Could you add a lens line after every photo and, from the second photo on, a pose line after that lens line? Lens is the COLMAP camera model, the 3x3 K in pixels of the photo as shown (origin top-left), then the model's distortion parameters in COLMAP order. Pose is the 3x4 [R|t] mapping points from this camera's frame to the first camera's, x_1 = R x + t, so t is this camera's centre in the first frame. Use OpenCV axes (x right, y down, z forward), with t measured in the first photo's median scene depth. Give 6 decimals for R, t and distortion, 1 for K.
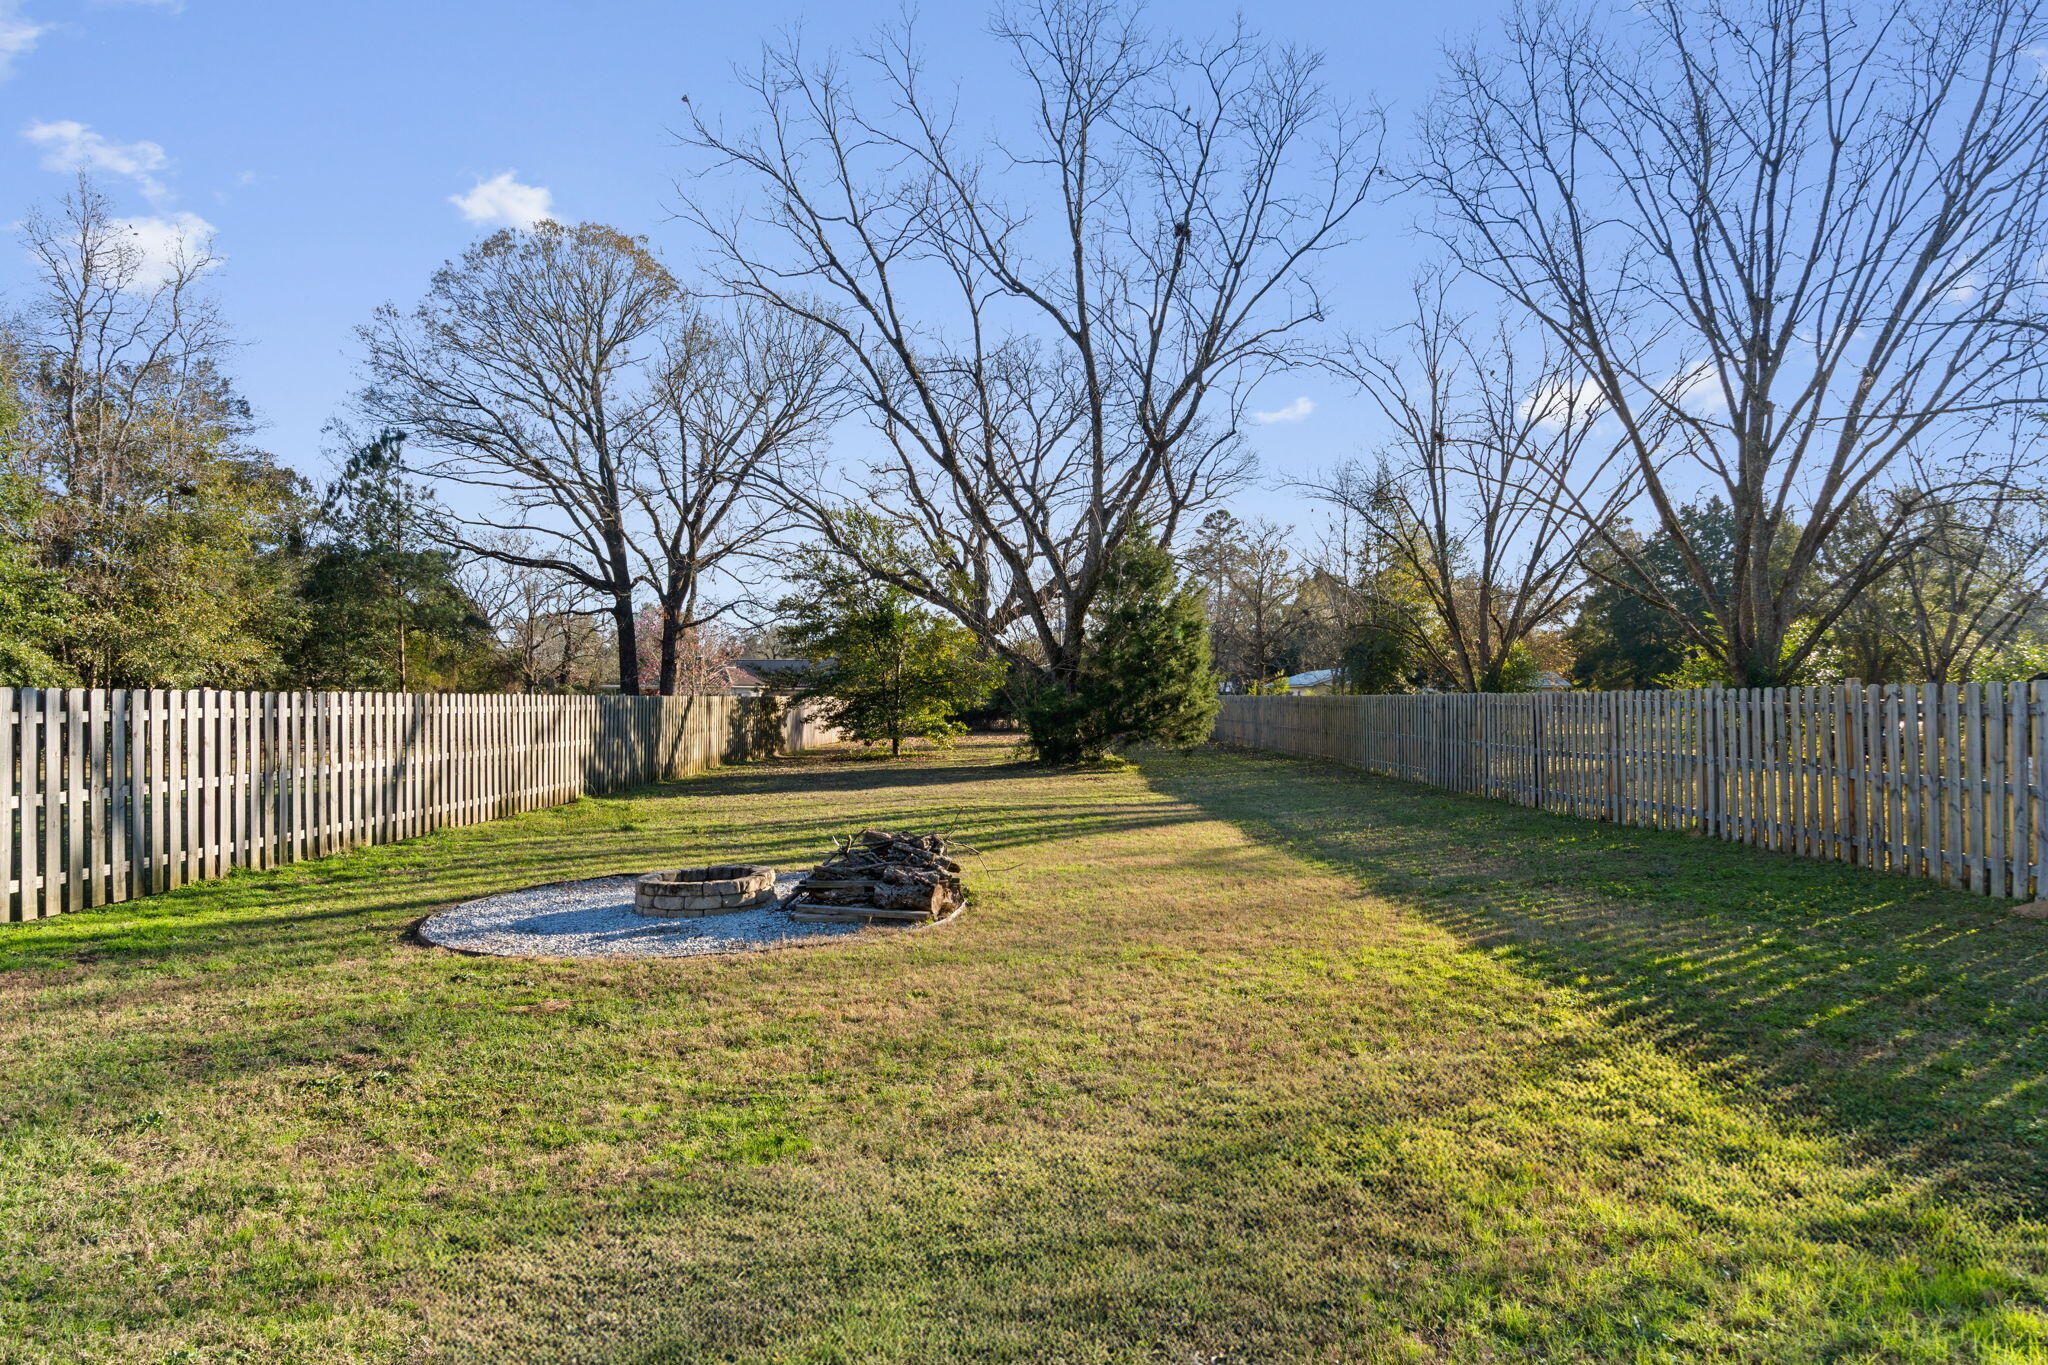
lens RADIAL K [[1203.0, 0, 1031.7], [0, 1203.0, 692.3], [0, 0, 1]] dist [-0.004815, 0.000770]
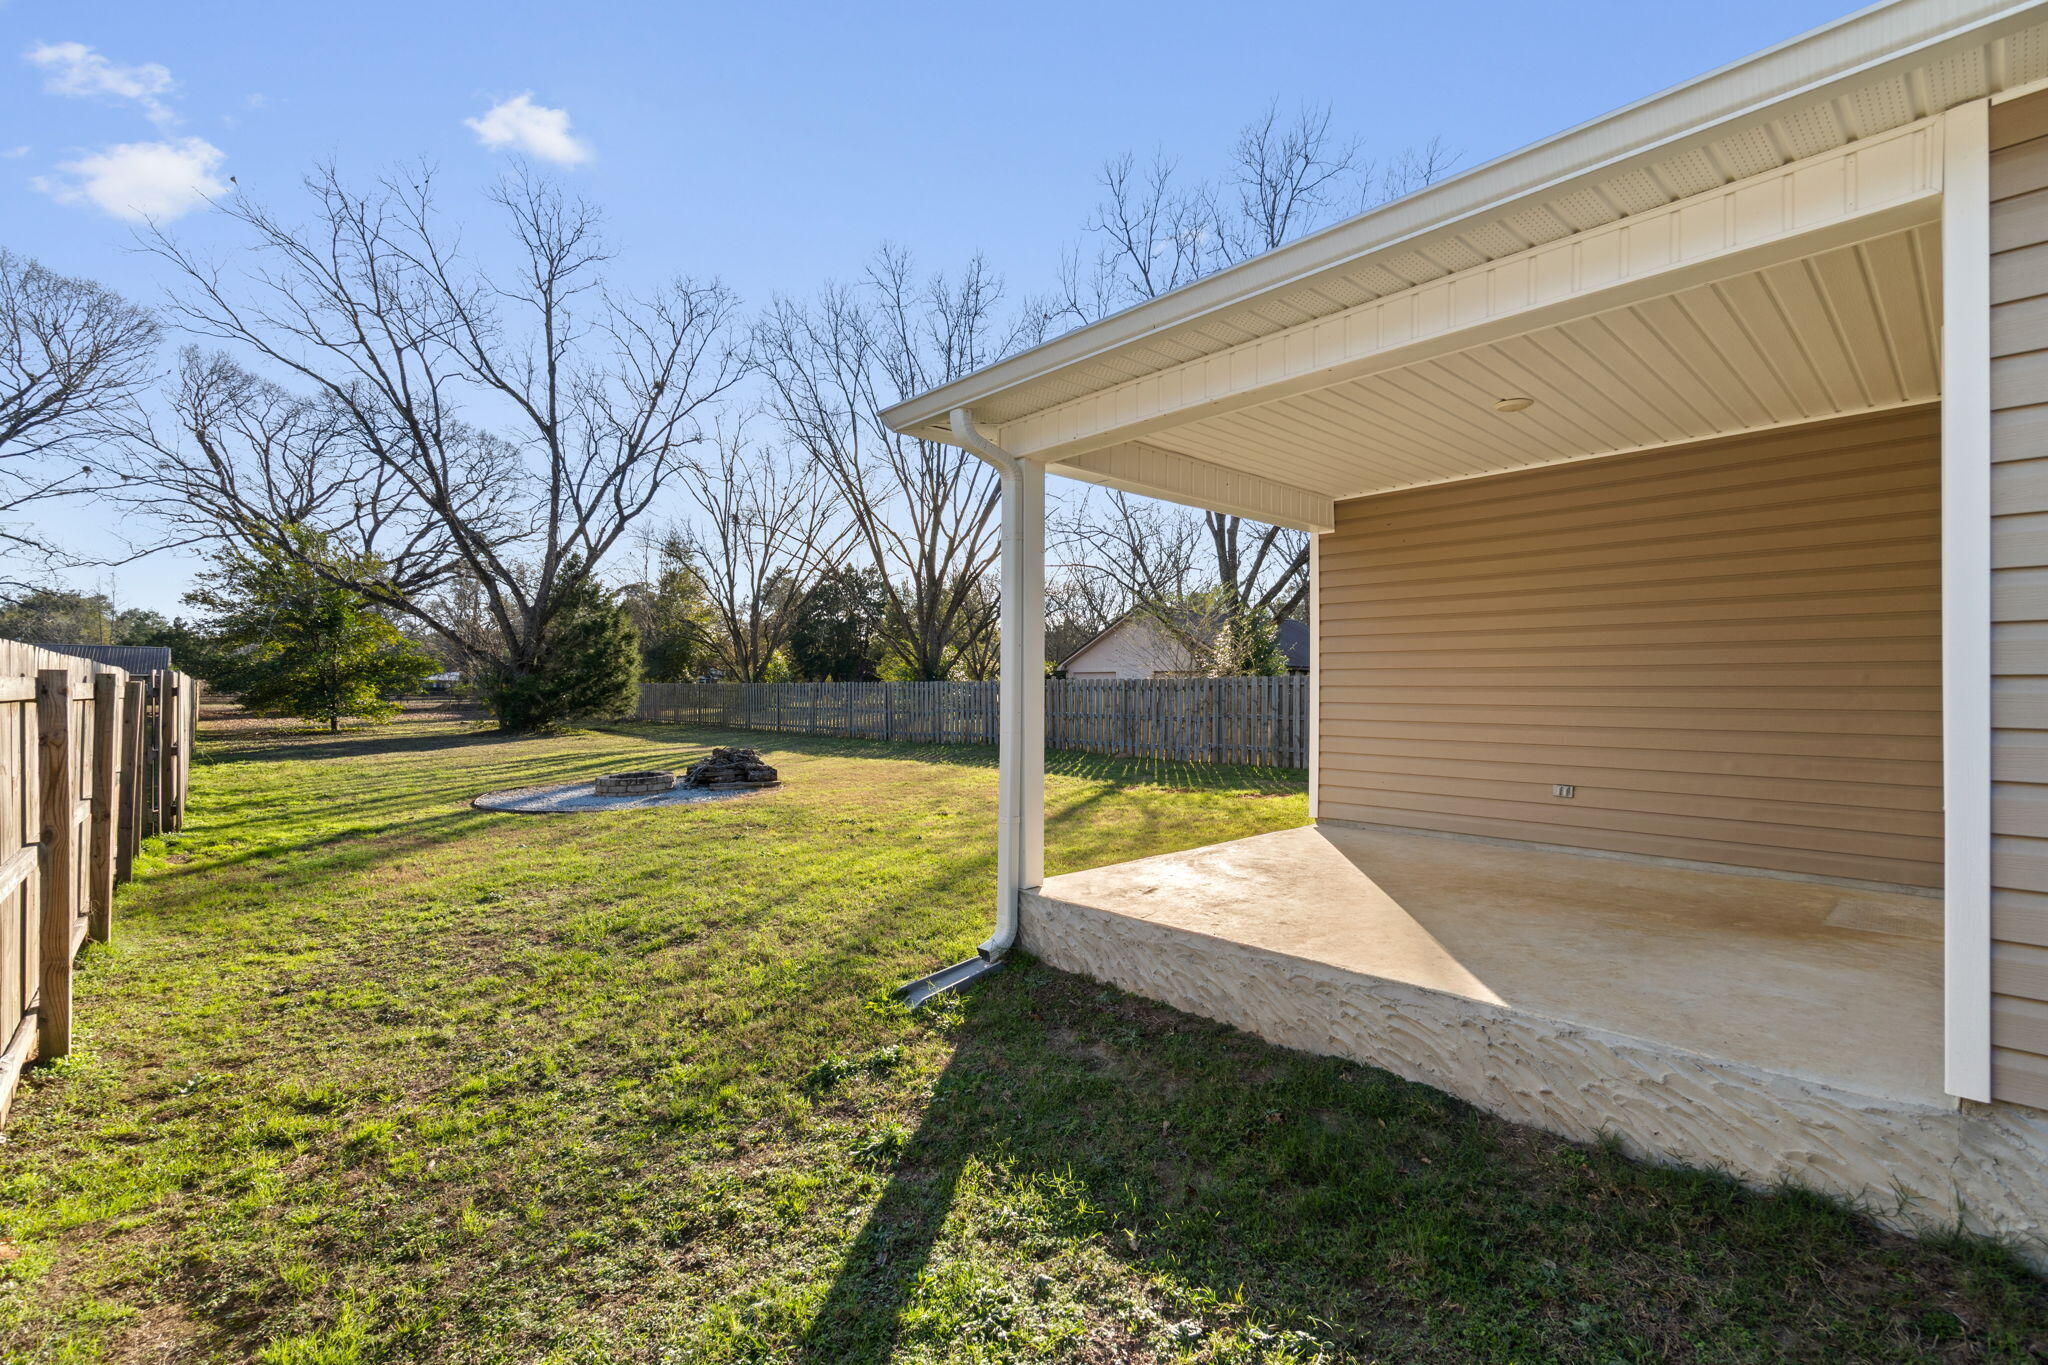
lens RADIAL K [[998.3, 0, 1024.0], [0, 998.3, 682.5], [0, 0, 1]] dist [-0.000258, 0.000322]
pose [[0.724039, 0.007896, 0.689713, -0.362705], [-0.006226, 0.999969, -0.004912, 0.004902], [-0.689731, -0.000738, 0.724066, -0.237431]]
